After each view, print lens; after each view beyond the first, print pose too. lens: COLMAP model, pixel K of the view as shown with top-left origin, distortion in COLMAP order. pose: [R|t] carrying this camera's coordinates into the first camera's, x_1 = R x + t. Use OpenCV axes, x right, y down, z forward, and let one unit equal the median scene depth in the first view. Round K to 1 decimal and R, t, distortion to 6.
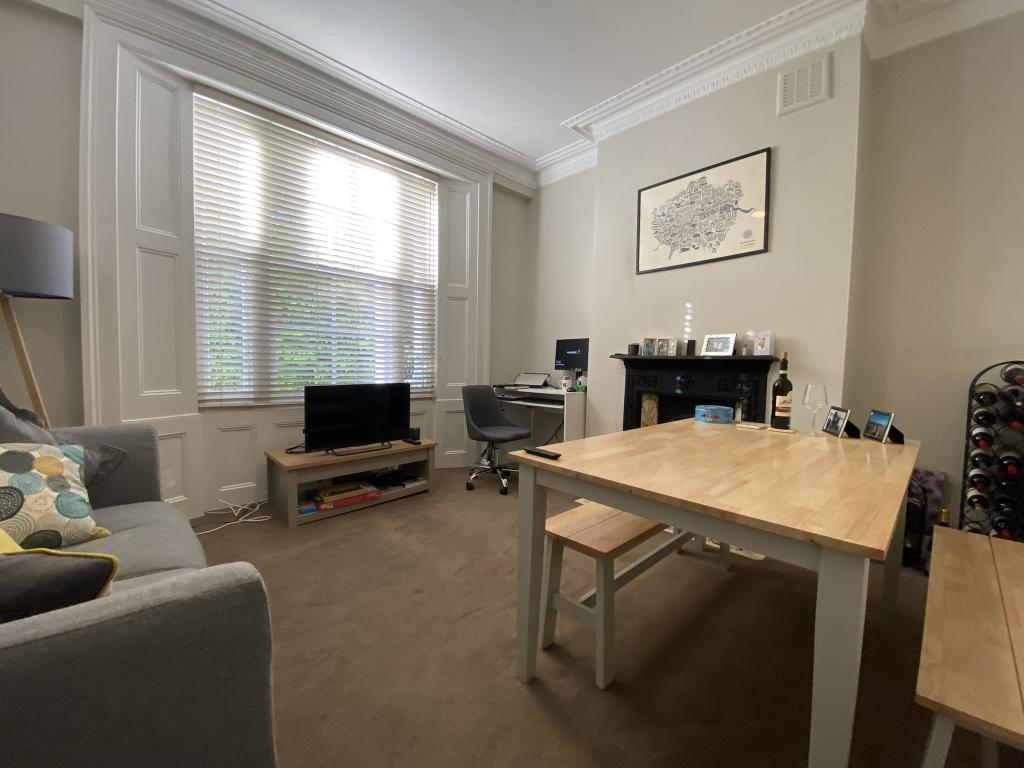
lens RADIAL K [[413.3, 0, 512.0], [0, 413.3, 384.0], [0, 0, 1]] dist [0.020572, -0.021635]
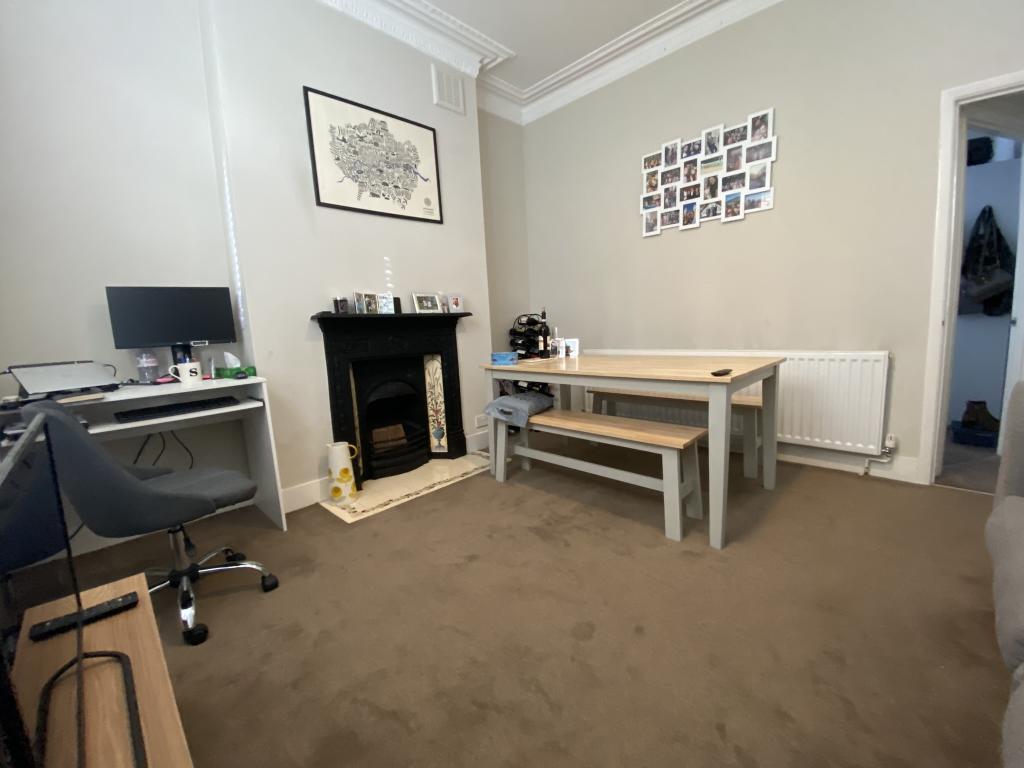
lens RADIAL K [[413.3, 0, 512.0], [0, 413.3, 384.0], [0, 0, 1]] dist [0.020572, -0.021635]
pose [[-0.001914, -0.146019, 0.989280, -0.536408], [0.105353, 0.983747, 0.145406, -0.020307], [-0.994433, 0.104502, 0.013500, 0.737663]]
